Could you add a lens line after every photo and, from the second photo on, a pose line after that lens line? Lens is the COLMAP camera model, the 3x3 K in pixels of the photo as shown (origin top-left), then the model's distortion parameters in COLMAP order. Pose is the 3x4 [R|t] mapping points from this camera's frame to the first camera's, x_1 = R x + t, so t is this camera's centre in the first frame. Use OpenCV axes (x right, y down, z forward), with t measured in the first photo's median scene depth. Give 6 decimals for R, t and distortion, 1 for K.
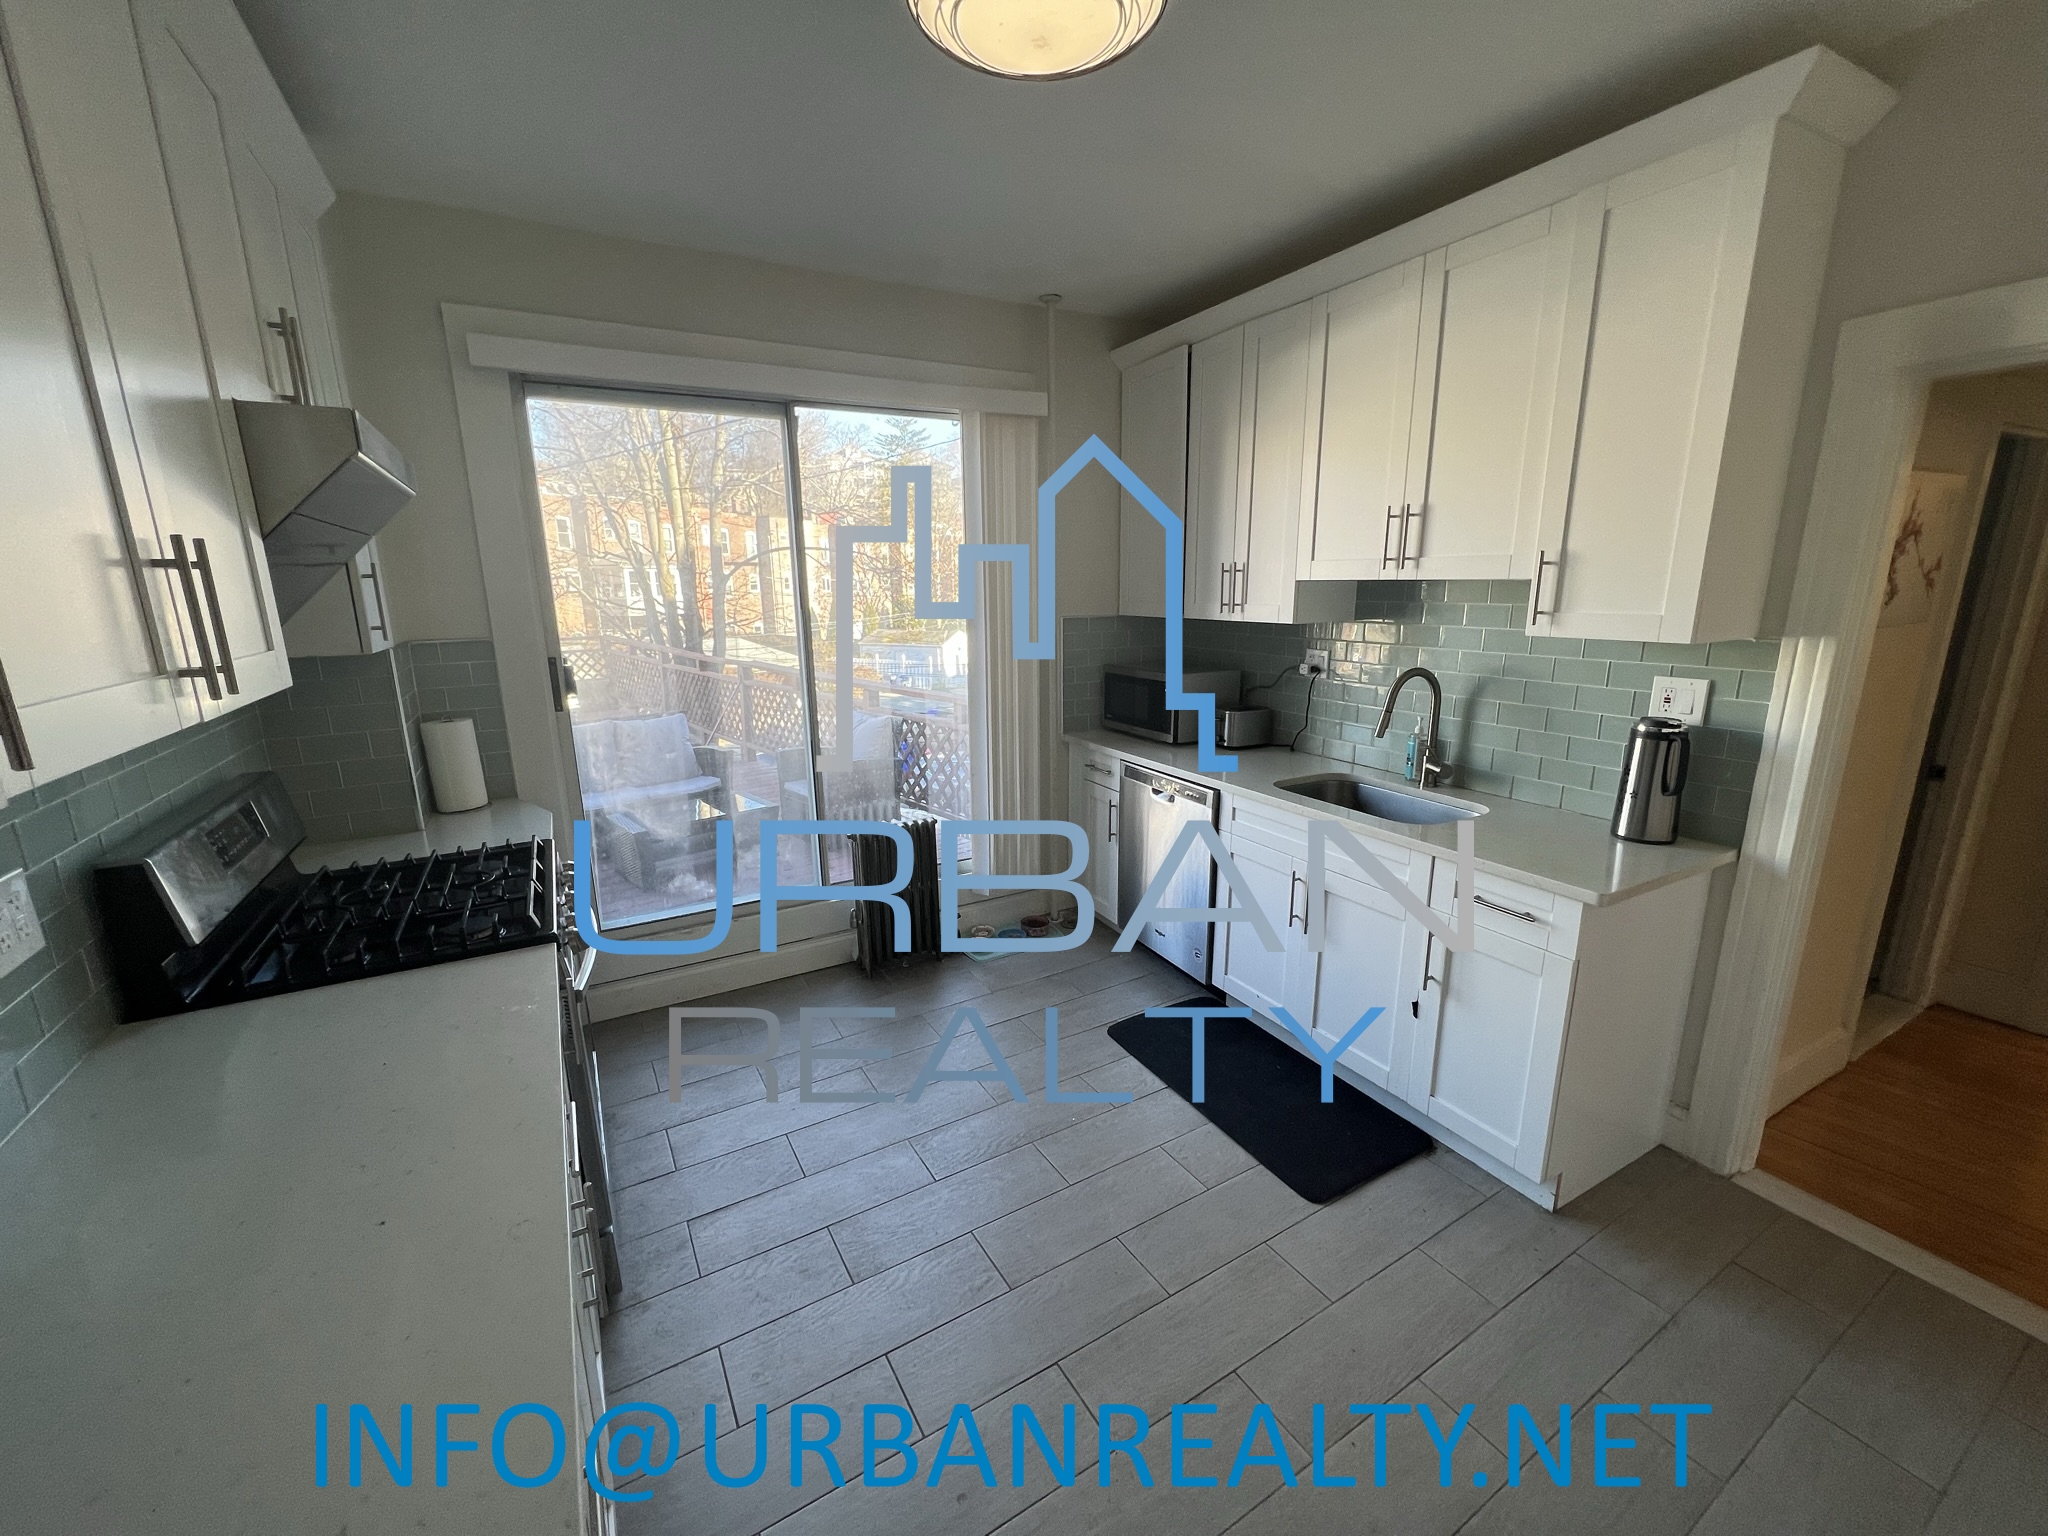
lens RADIAL K [[821.3, 0, 1026.3], [0, 821.3, 766.5], [0, 0, 1]] dist [-0.001066, -0.000100]
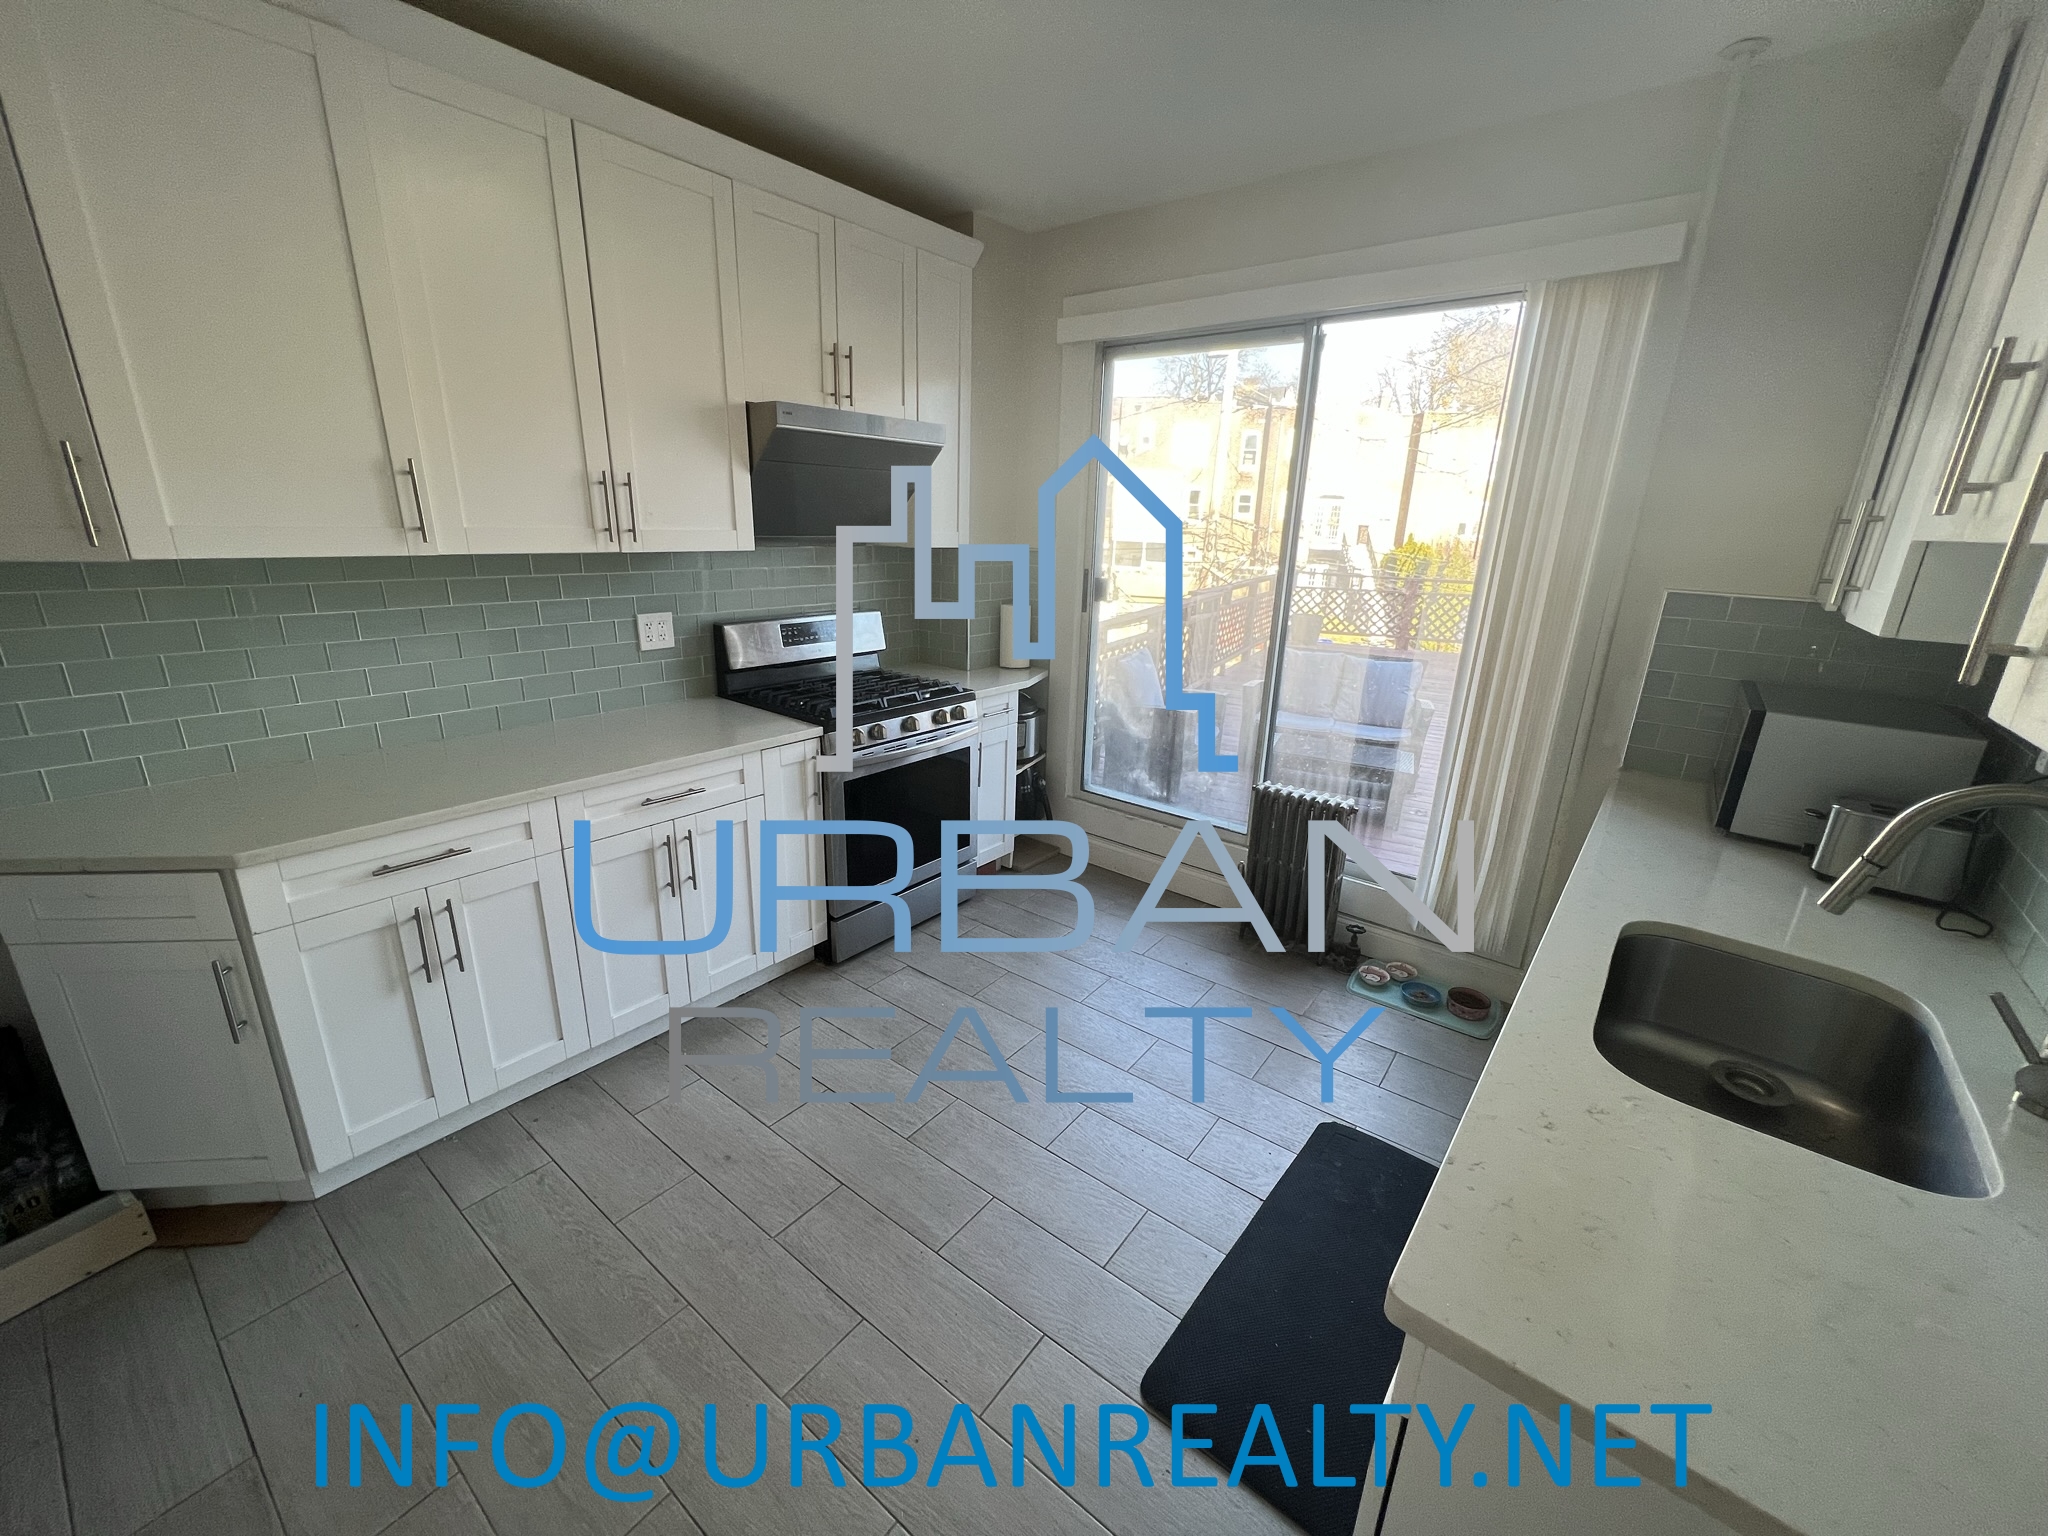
lens RADIAL K [[821.3, 0, 1023.8], [0, 821.3, 770.4], [0, 0, 1]] dist [-0.001066, -0.000100]
pose [[0.365923, 0.298961, -0.881319, 0.603978], [-0.239998, 0.945280, 0.221011, -0.093593], [0.899167, 0.130642, 0.417650, 0.406042]]
